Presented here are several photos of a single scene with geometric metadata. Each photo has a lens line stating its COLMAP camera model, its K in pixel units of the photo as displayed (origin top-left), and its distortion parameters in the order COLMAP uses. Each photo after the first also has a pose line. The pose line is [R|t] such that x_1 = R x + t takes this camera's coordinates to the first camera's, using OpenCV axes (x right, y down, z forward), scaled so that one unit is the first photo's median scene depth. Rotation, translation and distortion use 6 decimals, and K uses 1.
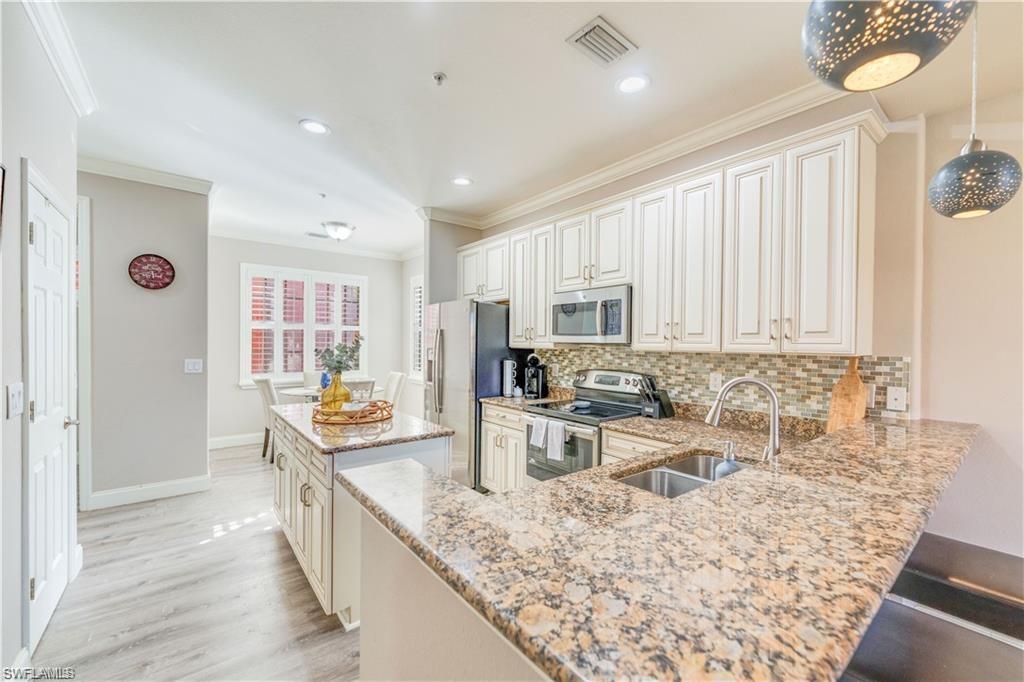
lens RADIAL K [[421.3, 0, 513.5], [0, 421.3, 348.5], [0, 0, 1]] dist [0.002250, -0.001032]
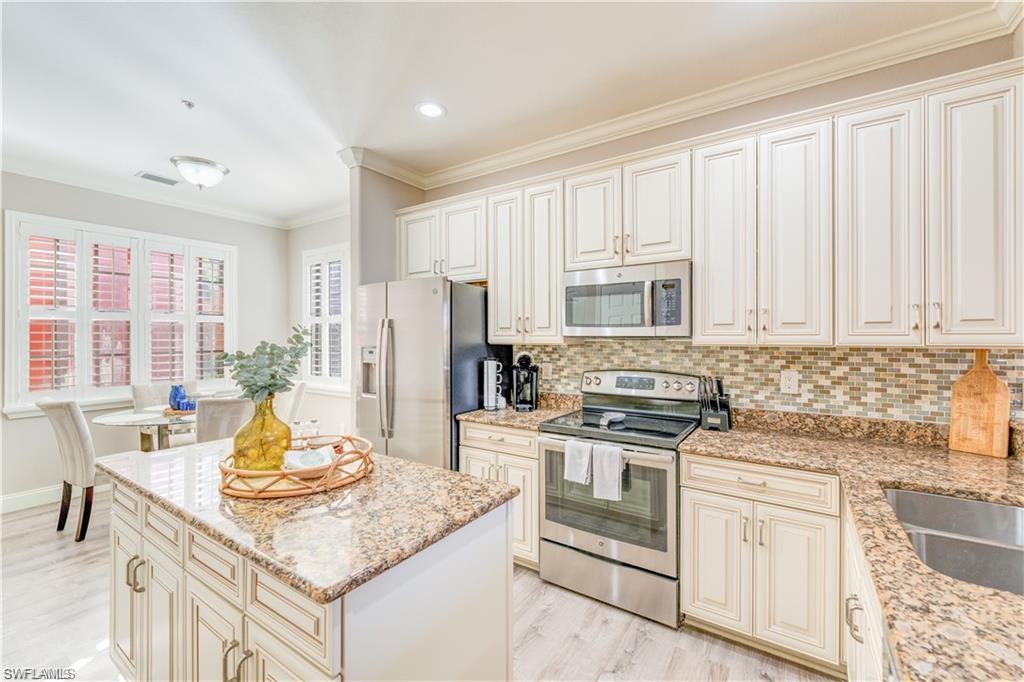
lens RADIAL K [[421.3, 0, 509.7], [0, 421.3, 336.2], [0, 0, 1]] dist [0.002250, -0.001032]
pose [[0.948691, -0.010383, 0.316033, -0.249937], [0.014867, 0.999820, -0.011779, -0.007139], [-0.315854, 0.015873, 0.948675, 0.326282]]
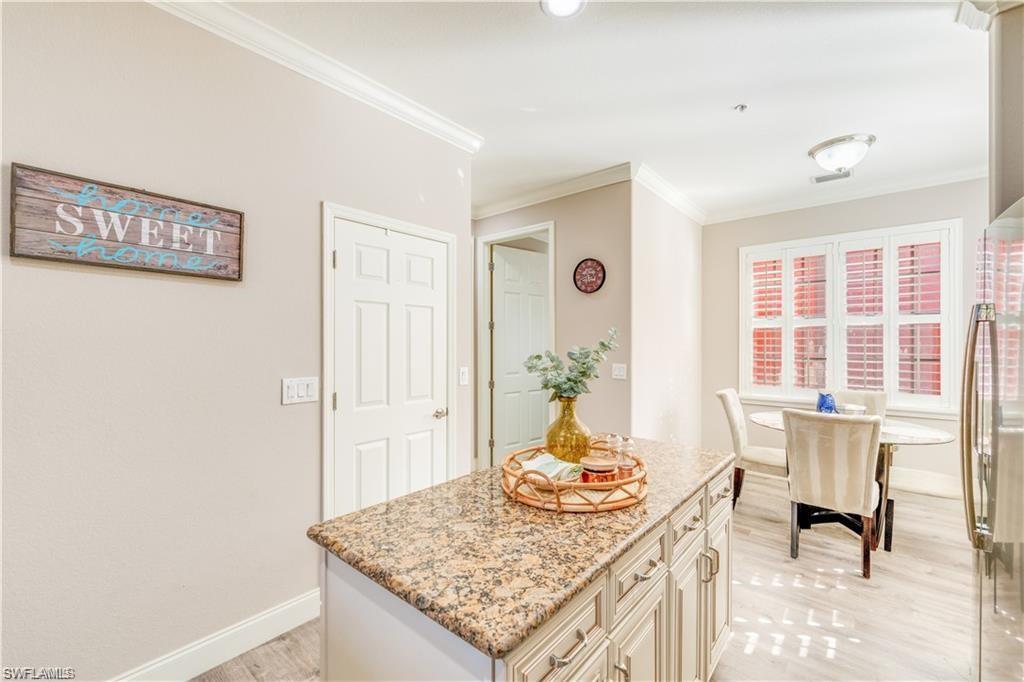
lens RADIAL K [[421.3, 0, 531.5], [0, 421.3, 345.0], [0, 0, 1]] dist [0.002250, -0.001032]
pose [[0.219903, -0.006820, -0.975498, 0.092839], [-0.007348, 0.999936, -0.008647, -0.008604], [0.975494, 0.009070, 0.219839, 0.688453]]
